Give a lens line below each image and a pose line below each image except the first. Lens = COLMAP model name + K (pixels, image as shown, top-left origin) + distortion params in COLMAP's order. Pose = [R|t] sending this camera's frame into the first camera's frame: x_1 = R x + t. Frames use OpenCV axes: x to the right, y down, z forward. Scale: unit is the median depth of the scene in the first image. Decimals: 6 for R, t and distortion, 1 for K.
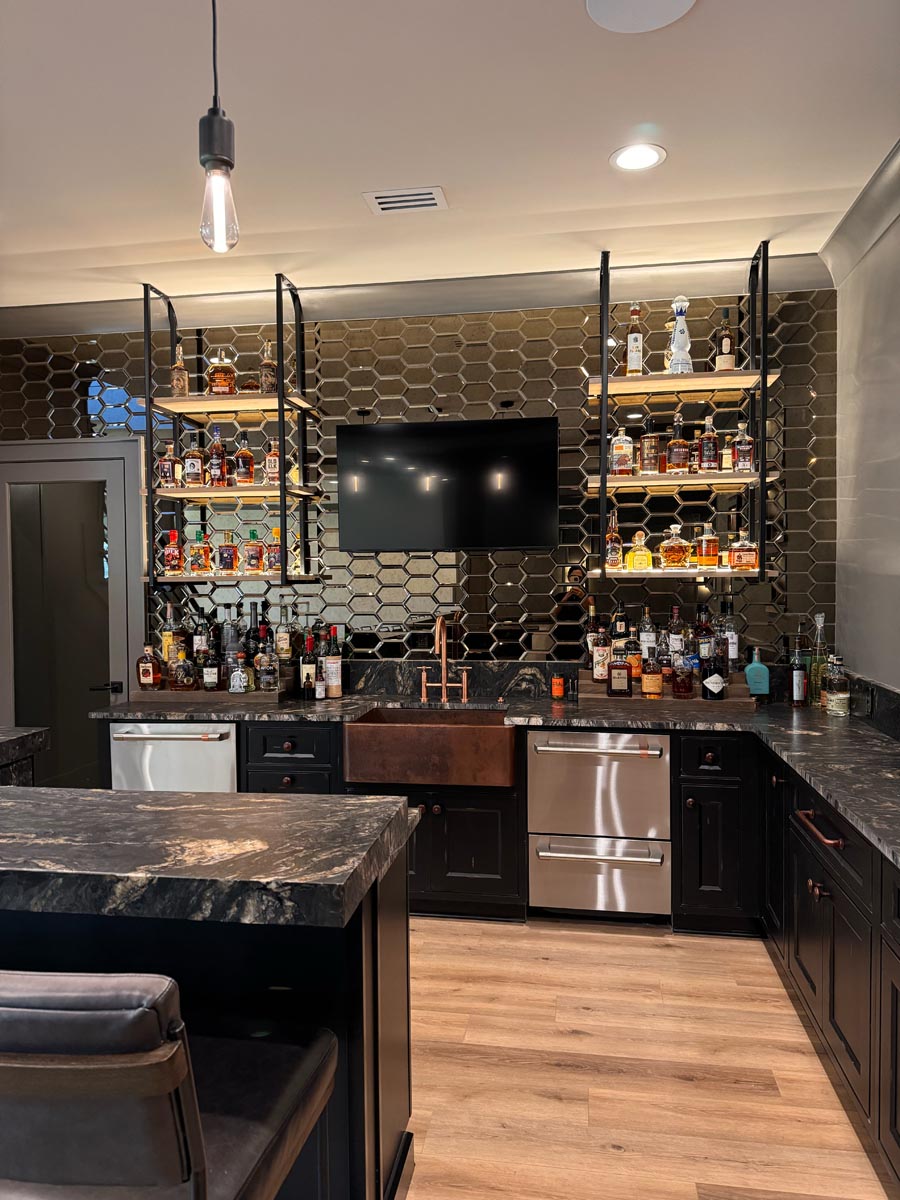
lens RADIAL K [[831.8, 0, 447.8], [0, 831.8, 604.9], [0, 0, 1]] dist [0.052296, -0.039155]
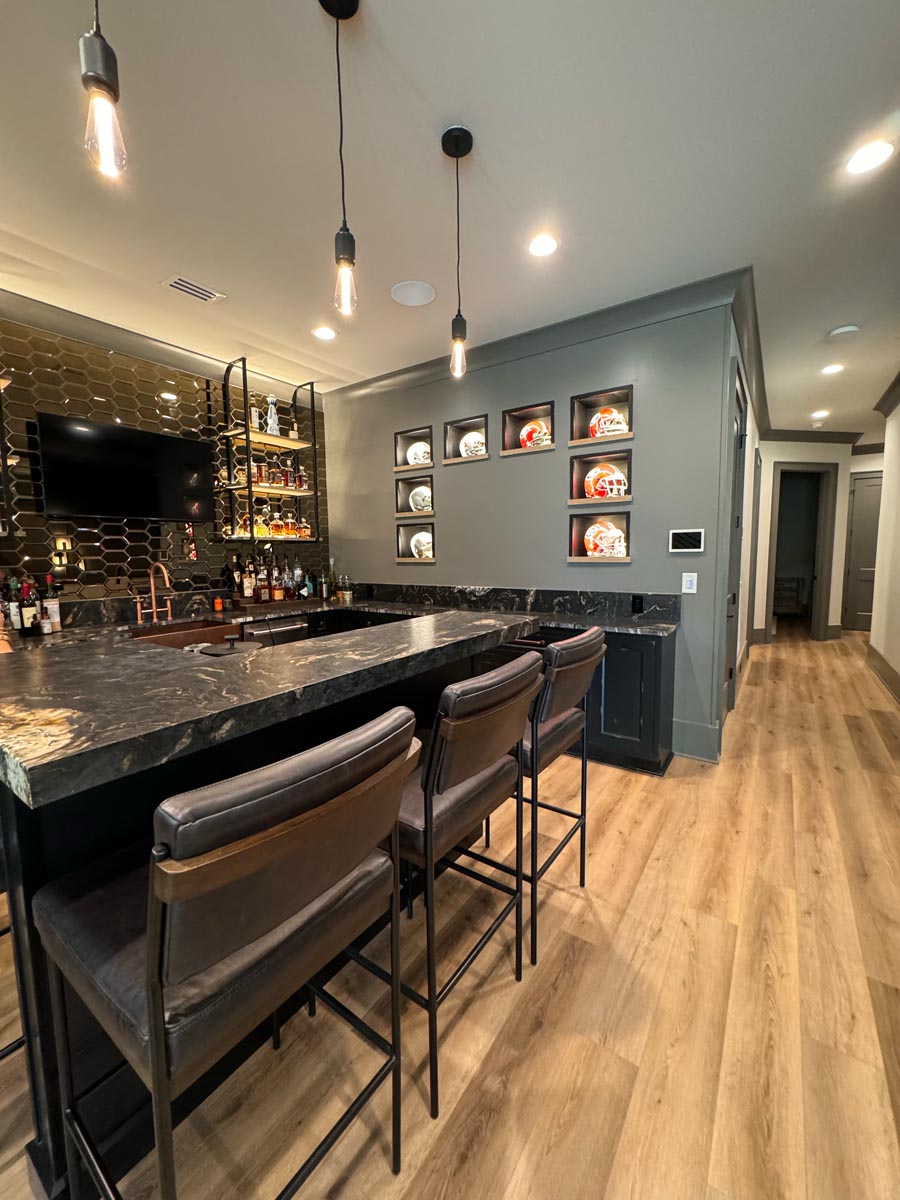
lens RADIAL K [[474.1, 0, 445.3], [0, 474.1, 597.2], [0, 0, 1]] dist [-0.002061, 0.000338]
pose [[0.439944, -0.085518, 0.893944, -0.559353], [0.045118, 0.996303, 0.073106, 0.035667], [-0.896891, 0.008171, 0.442176, 0.163596]]
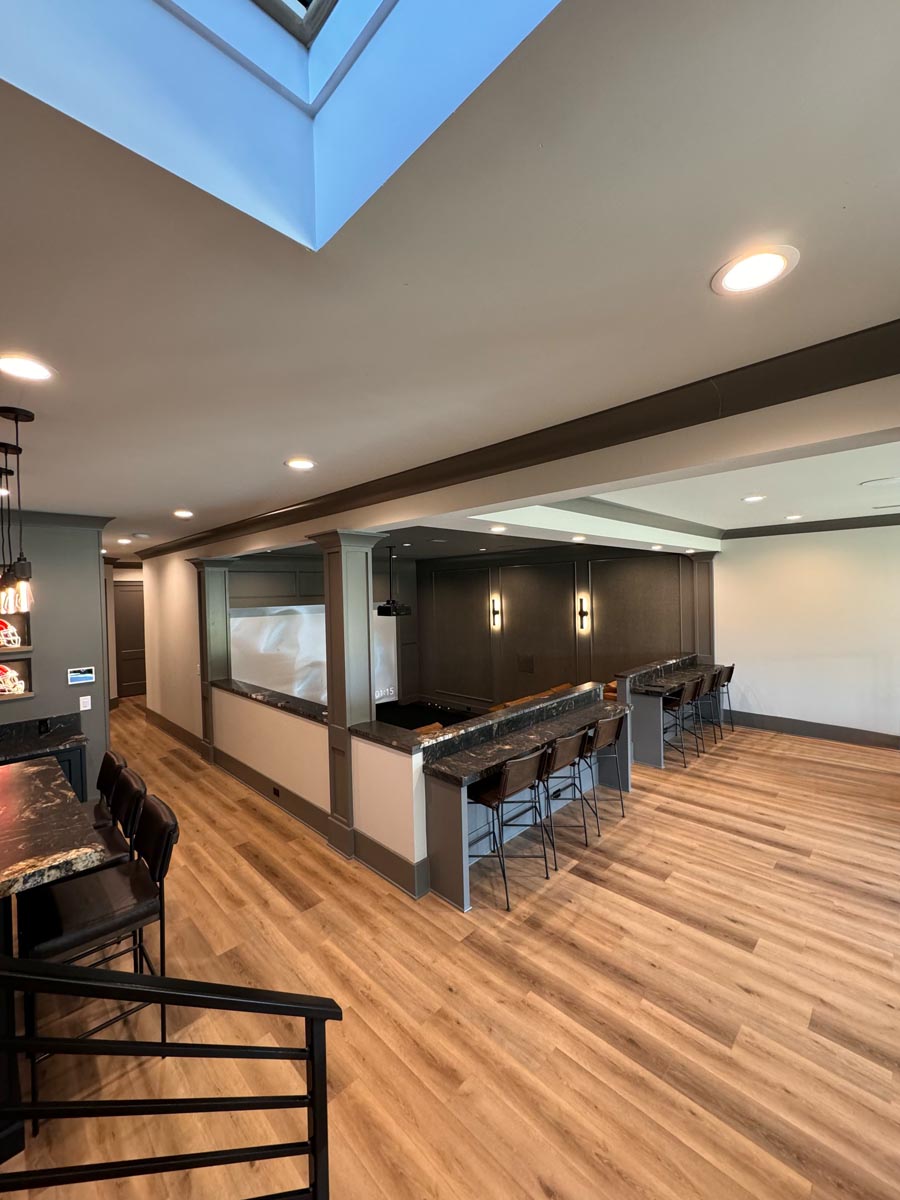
lens RADIAL K [[474.1, 0, 455.8], [0, 474.1, 603.4], [0, 0, 1]] dist [-0.002061, 0.000338]
pose [[-0.817550, 0.011687, 0.575739, -2.462814], [0.050613, 0.997383, 0.051624, -0.701613], [-0.573629, 0.071345, -0.816002, 1.571213]]
